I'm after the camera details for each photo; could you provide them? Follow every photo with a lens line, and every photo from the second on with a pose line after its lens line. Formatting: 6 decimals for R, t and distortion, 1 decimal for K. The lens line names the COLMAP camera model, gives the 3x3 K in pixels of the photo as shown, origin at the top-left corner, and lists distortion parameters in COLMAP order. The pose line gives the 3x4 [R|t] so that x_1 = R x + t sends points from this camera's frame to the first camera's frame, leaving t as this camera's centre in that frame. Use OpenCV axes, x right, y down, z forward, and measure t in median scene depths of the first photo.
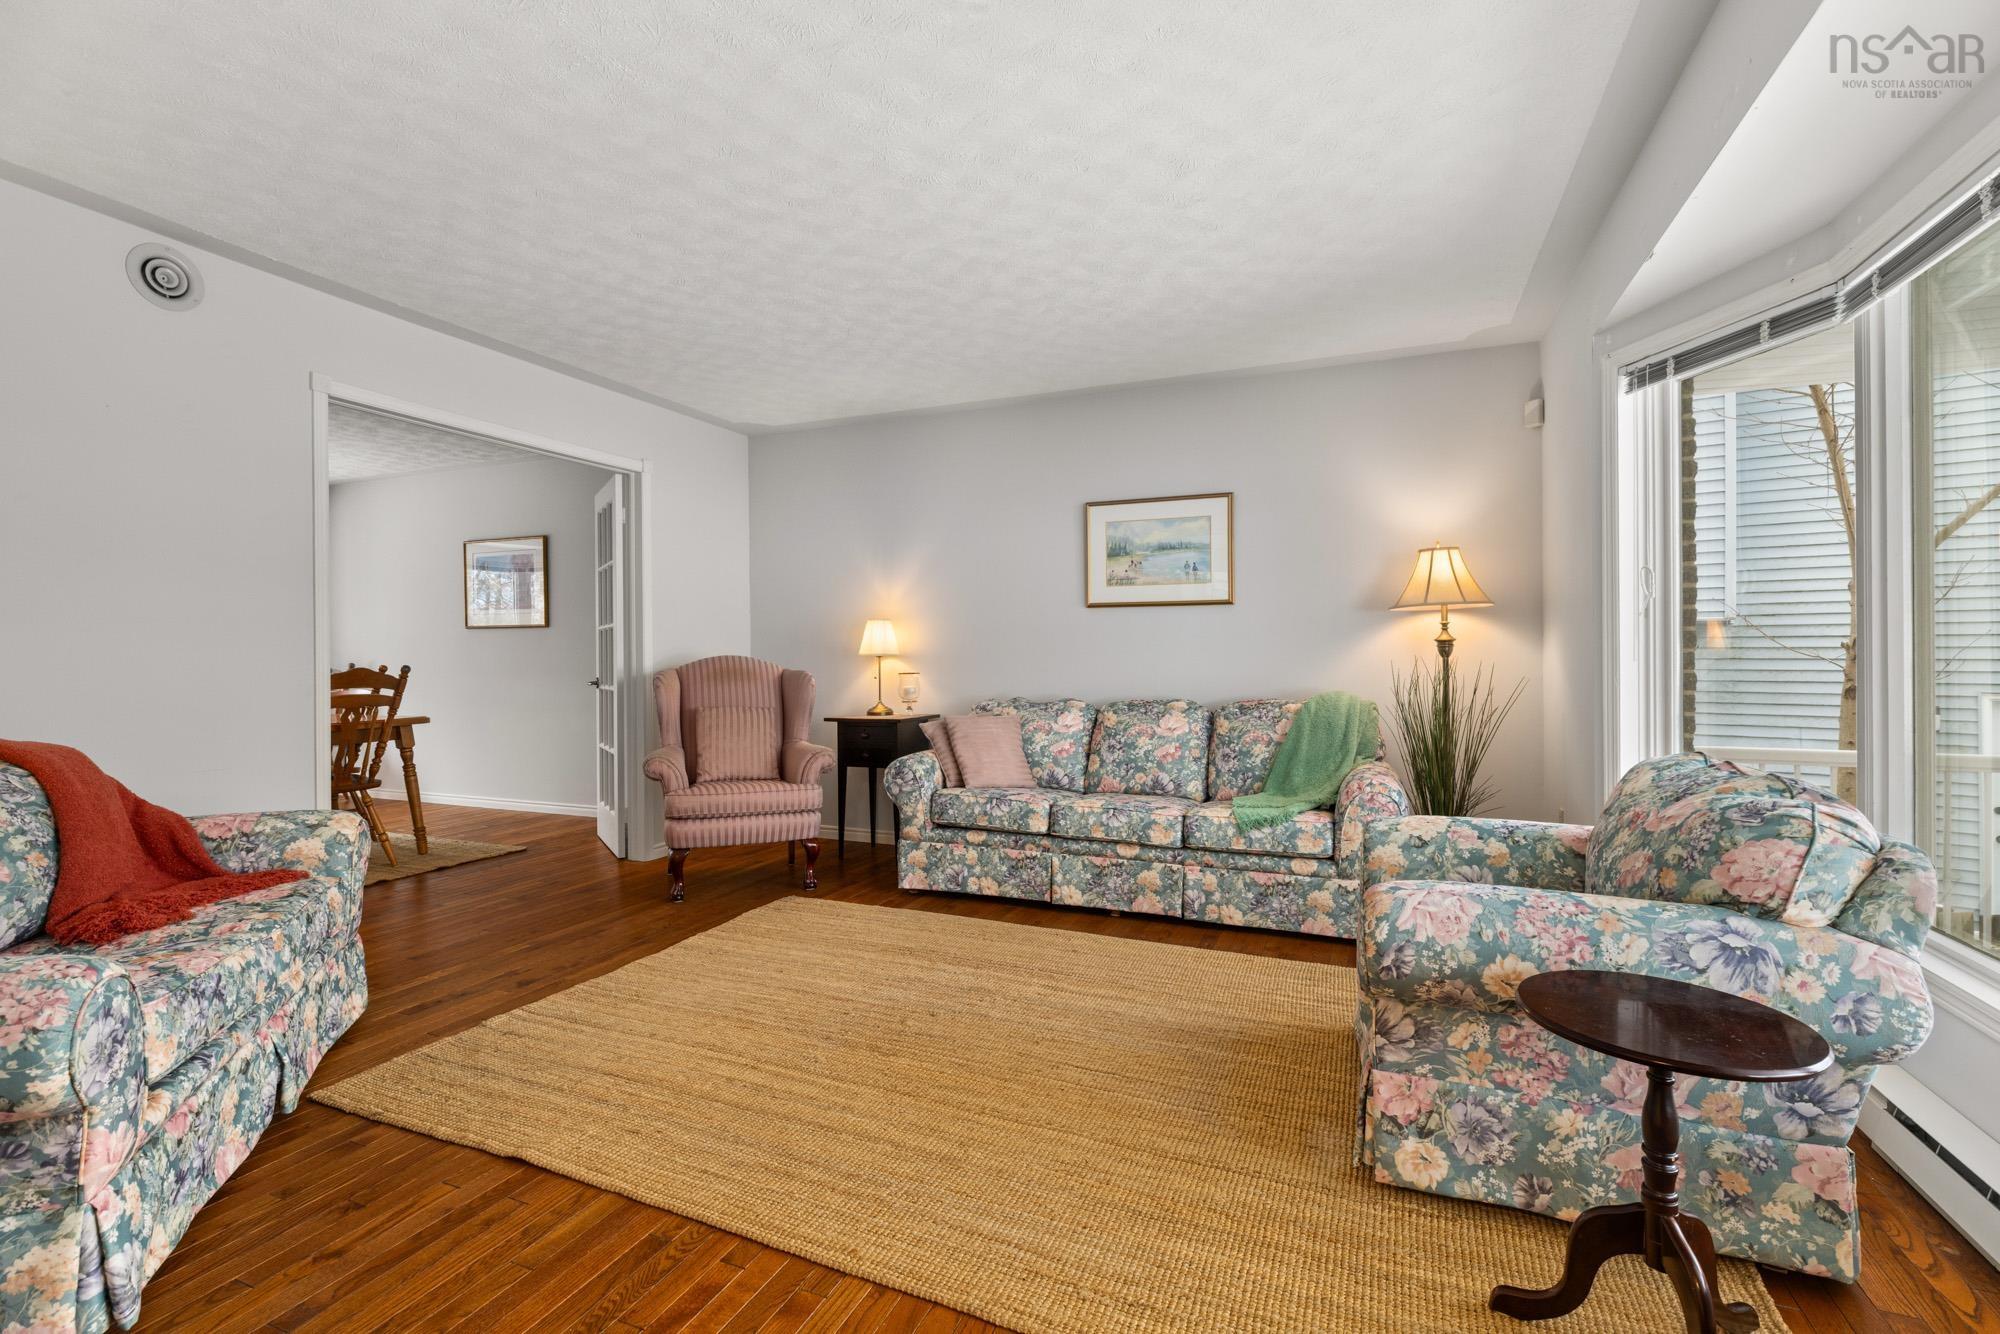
lens RADIAL K [[901.7, 0, 996.0], [0, 901.7, 636.3], [0, 0, 1]] dist [0.001564, -0.000059]
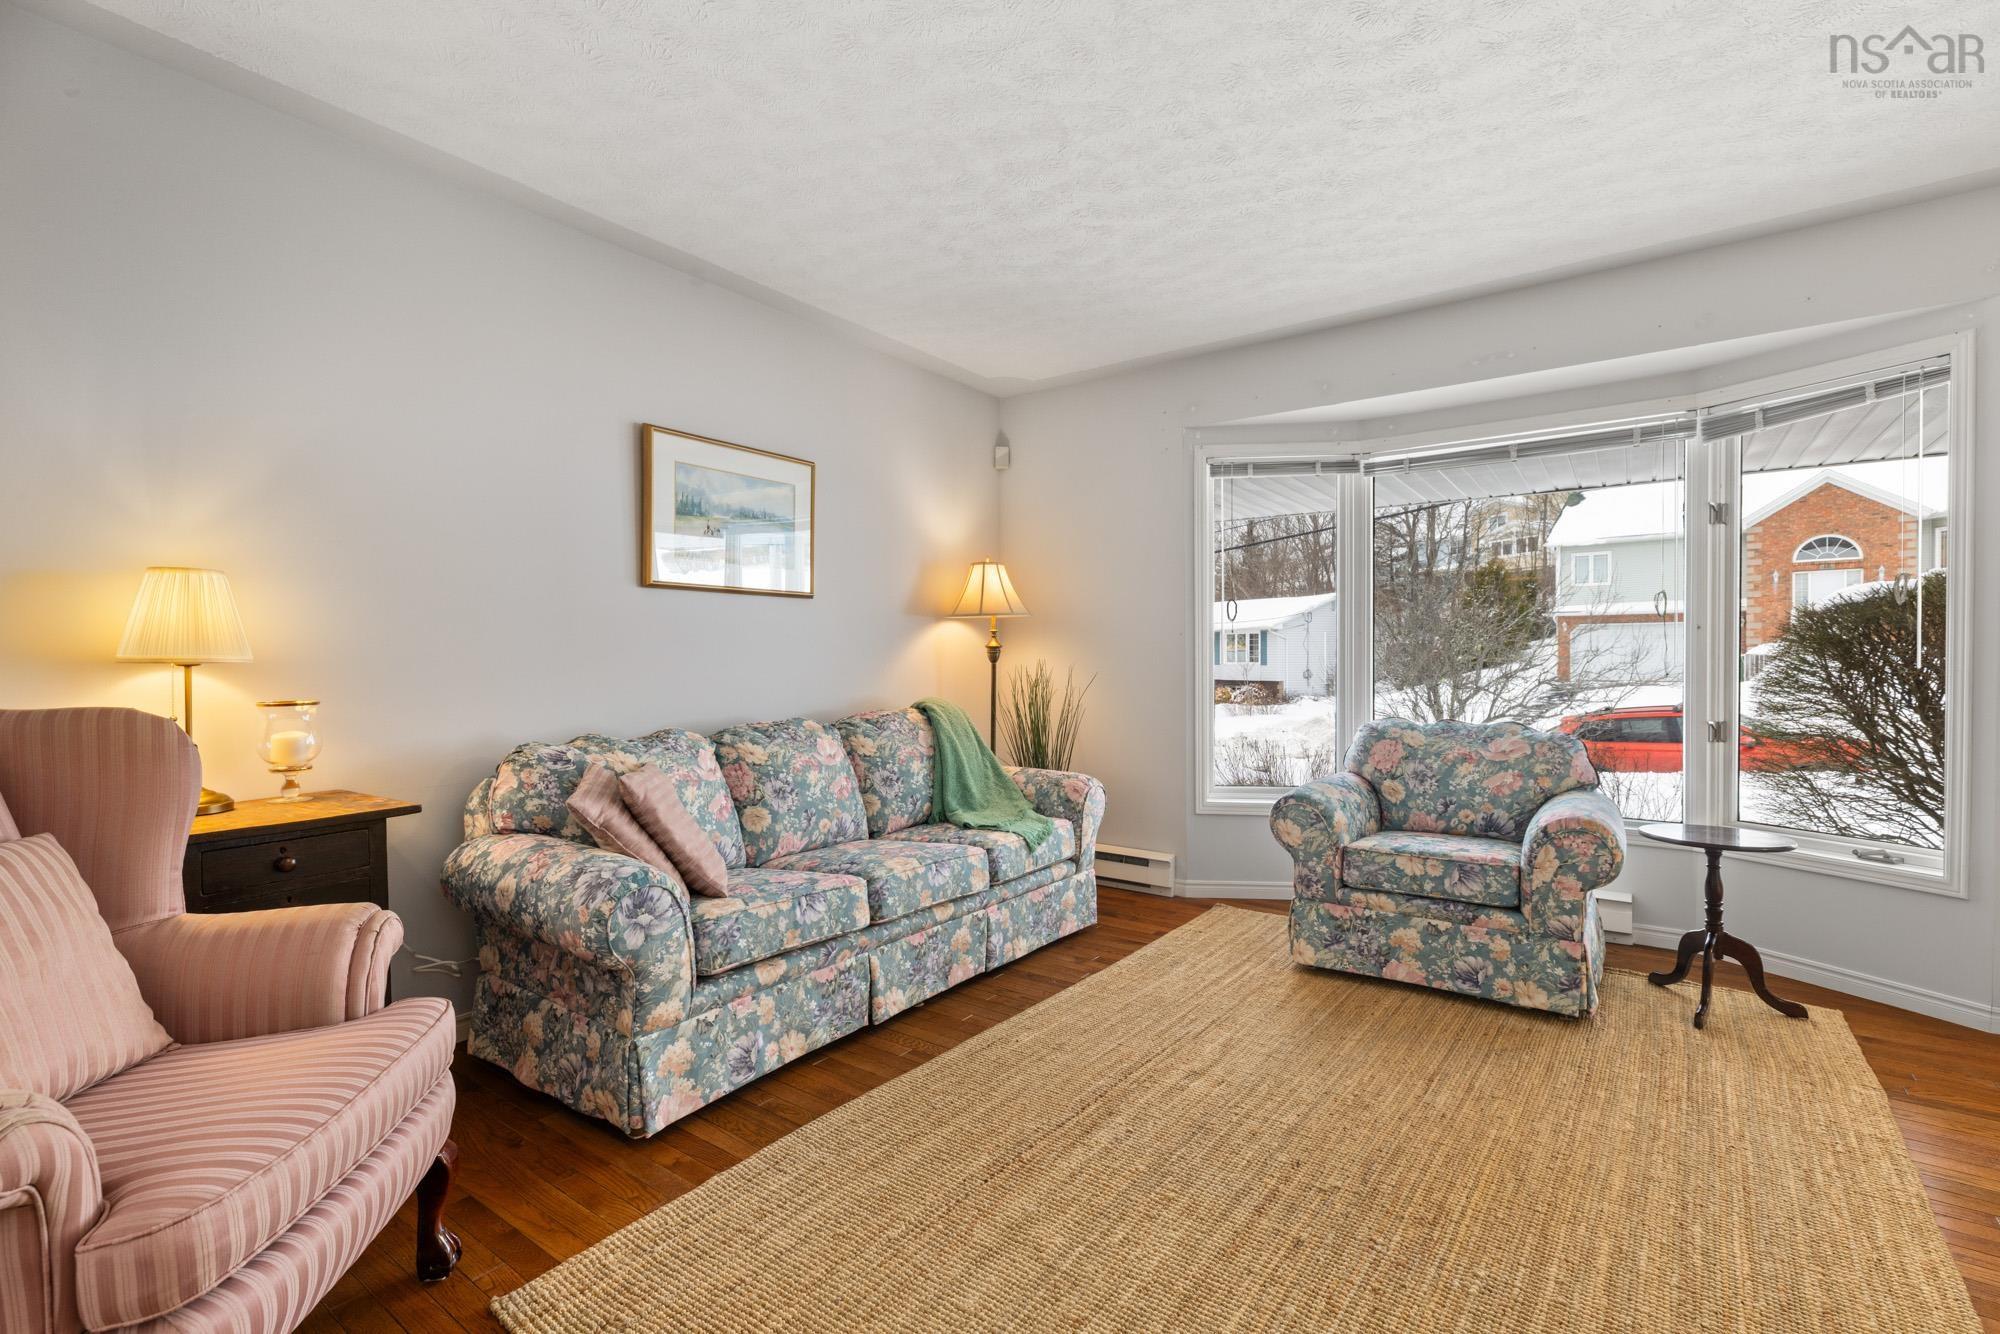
lens RADIAL K [[891.2, 0, 998.2], [0, 891.2, 657.3], [0, 0, 1]] dist [0.002698, 0.000076]
pose [[0.230606, 0.004770, 0.973036, -0.551689], [-0.017710, 0.999843, -0.000705, 0.017304], [-0.972886, -0.017070, 0.230654, 0.732120]]
